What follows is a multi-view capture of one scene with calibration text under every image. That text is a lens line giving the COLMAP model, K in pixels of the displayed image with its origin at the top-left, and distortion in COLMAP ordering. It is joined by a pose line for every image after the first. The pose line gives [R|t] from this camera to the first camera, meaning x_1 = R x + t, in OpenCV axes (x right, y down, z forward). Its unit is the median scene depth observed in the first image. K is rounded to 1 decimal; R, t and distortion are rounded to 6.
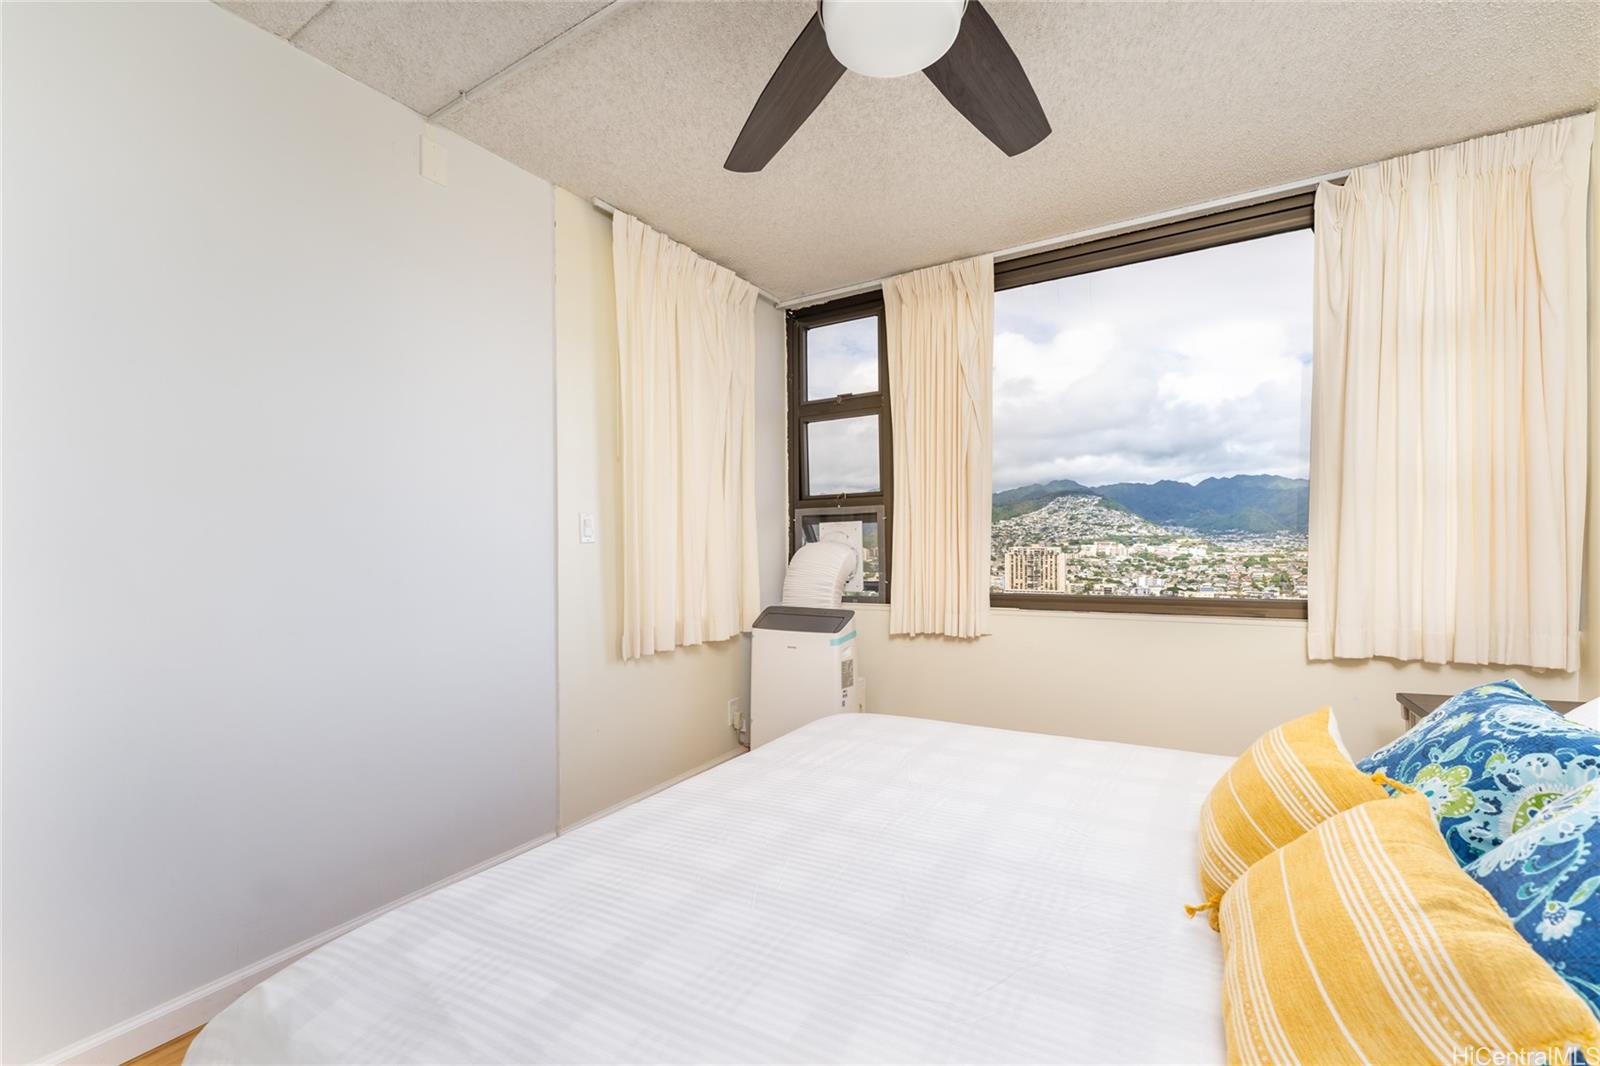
lens RADIAL K [[661.7, 0, 798.8], [0, 661.7, 540.4], [0, 0, 1]] dist [-0.000262, -0.000053]
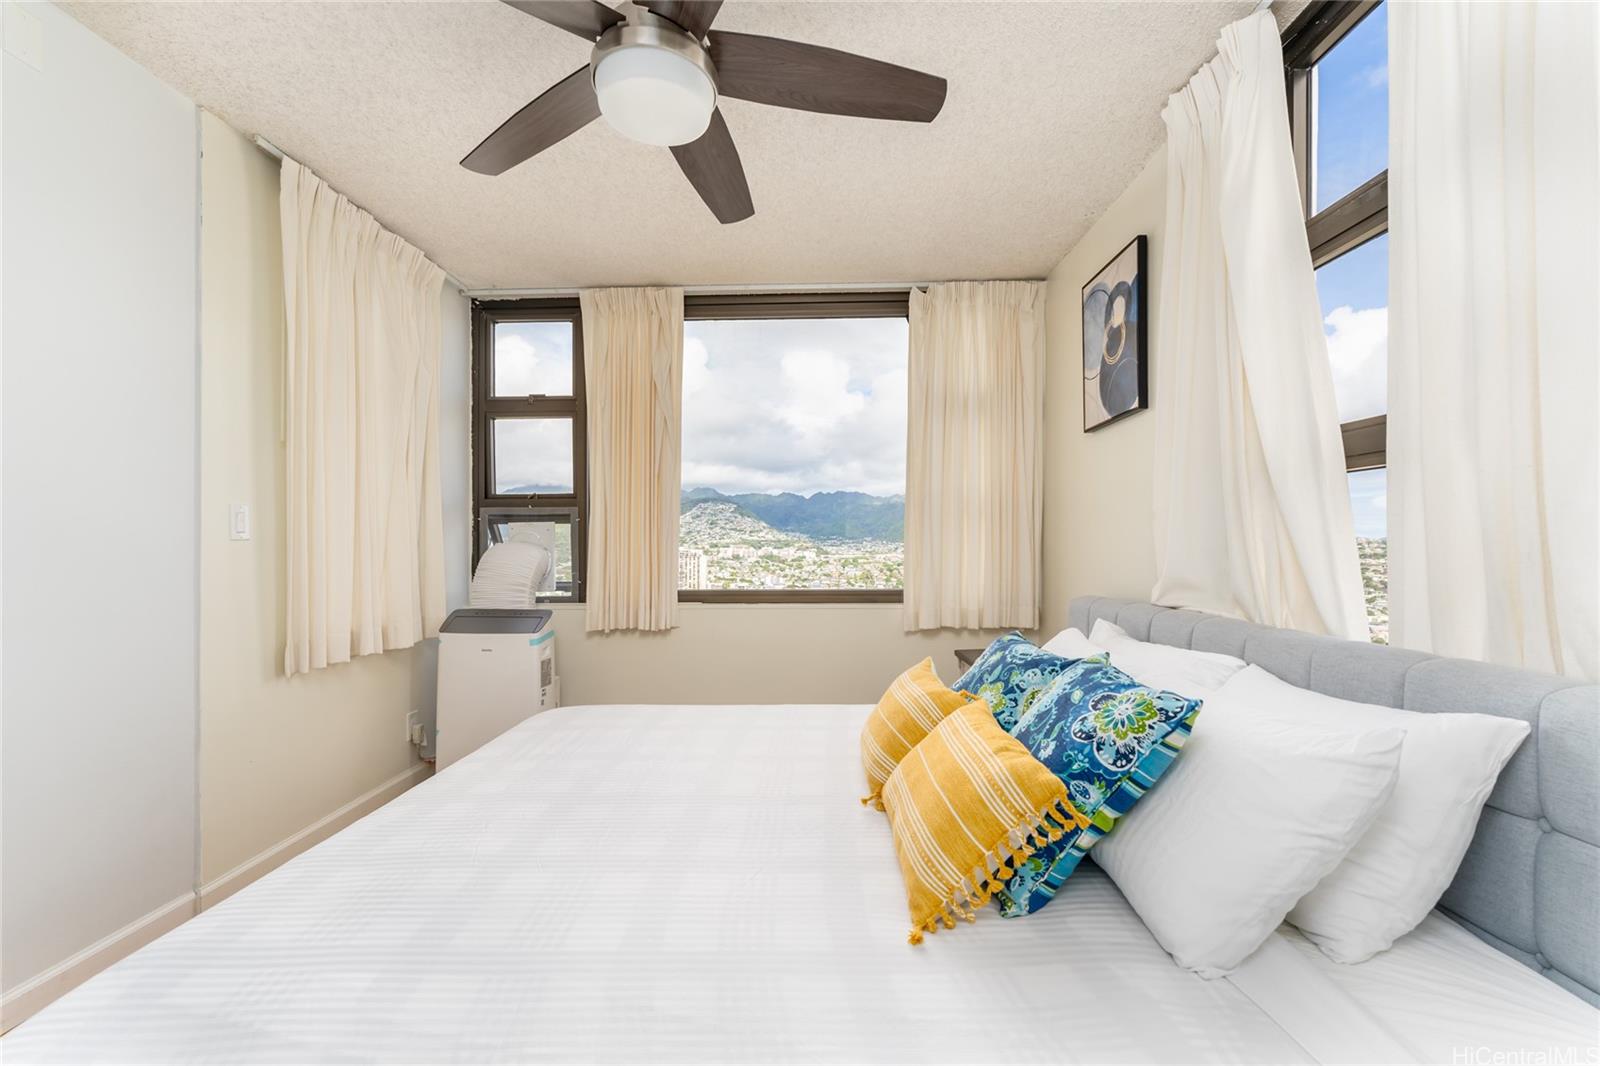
lens RADIAL K [[655.7, 0, 800.0], [0, 655.7, 533.0], [0, 0, 1]] dist [-0.000353, -0.000008]
pose [[0.863487, 0.018580, 0.504029, -0.097770], [-0.011134, 0.999780, -0.017781, 0.001306], [-0.504248, 0.009742, 0.863504, -0.062572]]
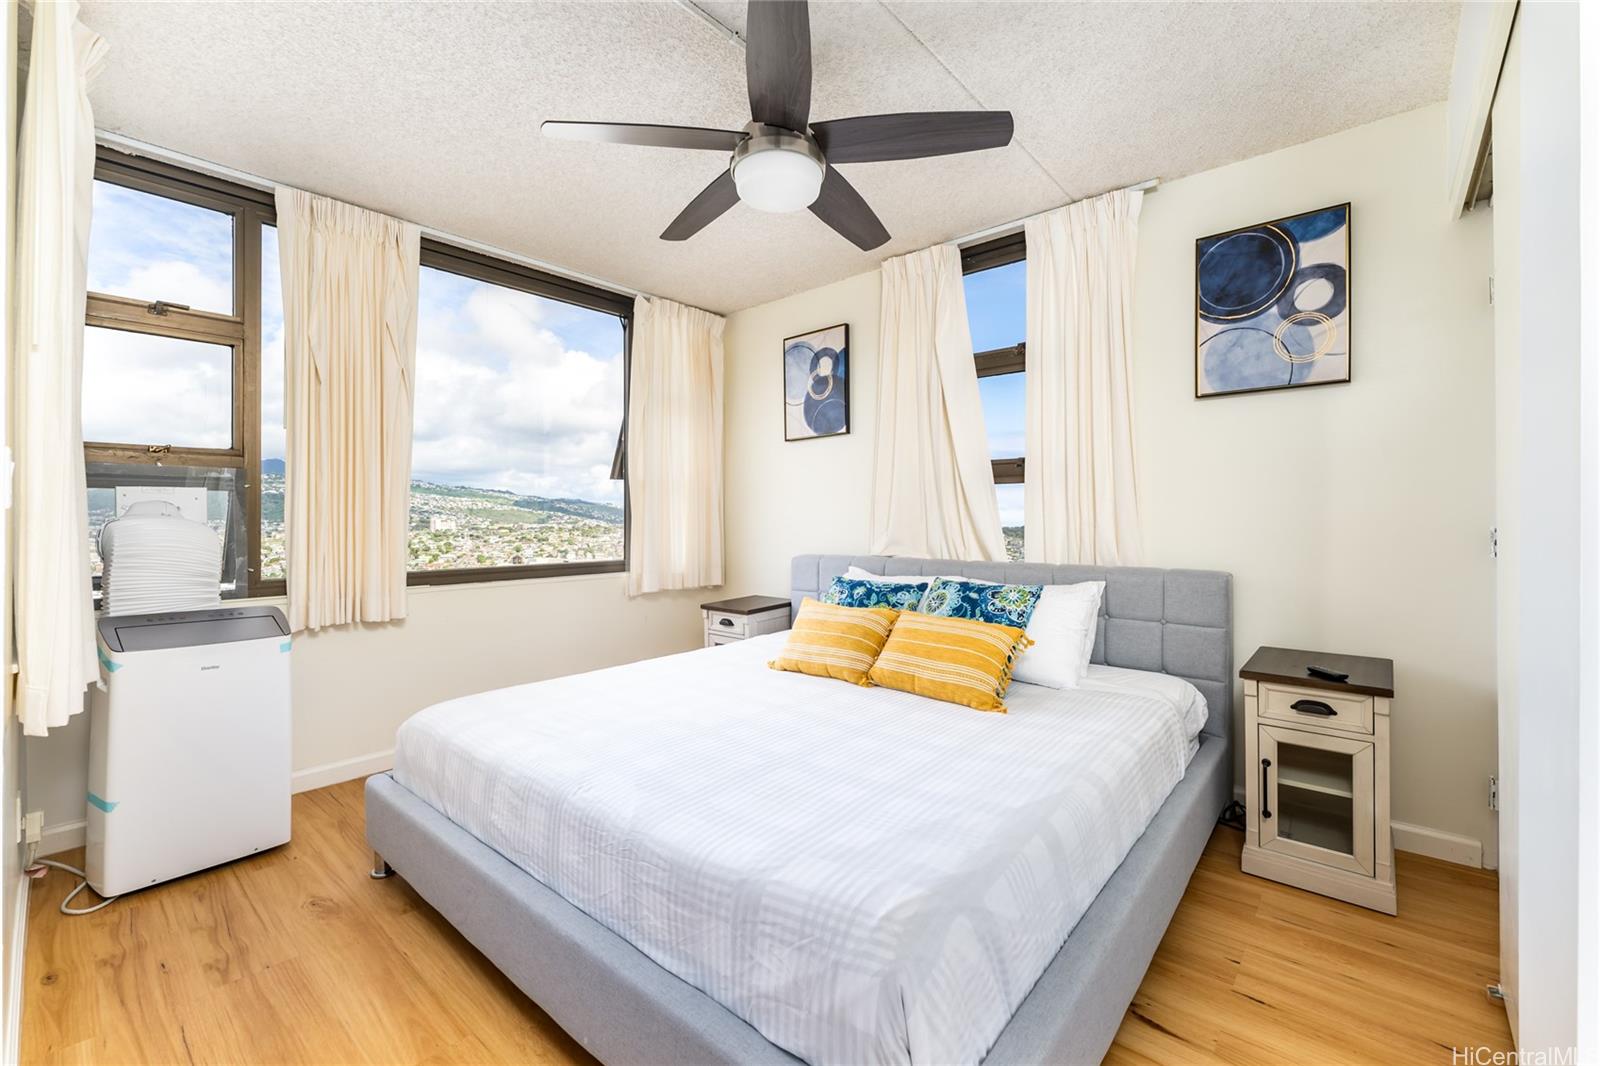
lens RADIAL K [[657.3, 0, 791.7], [0, 657.3, 512.9], [0, 0, 1]] dist [-0.000681, -0.000045]
pose [[0.179691, 0.022753, 0.983460, -0.614441], [-0.006624, 0.999738, -0.021920, 0.012173], [-0.983701, -0.002576, 0.179795, 0.304780]]
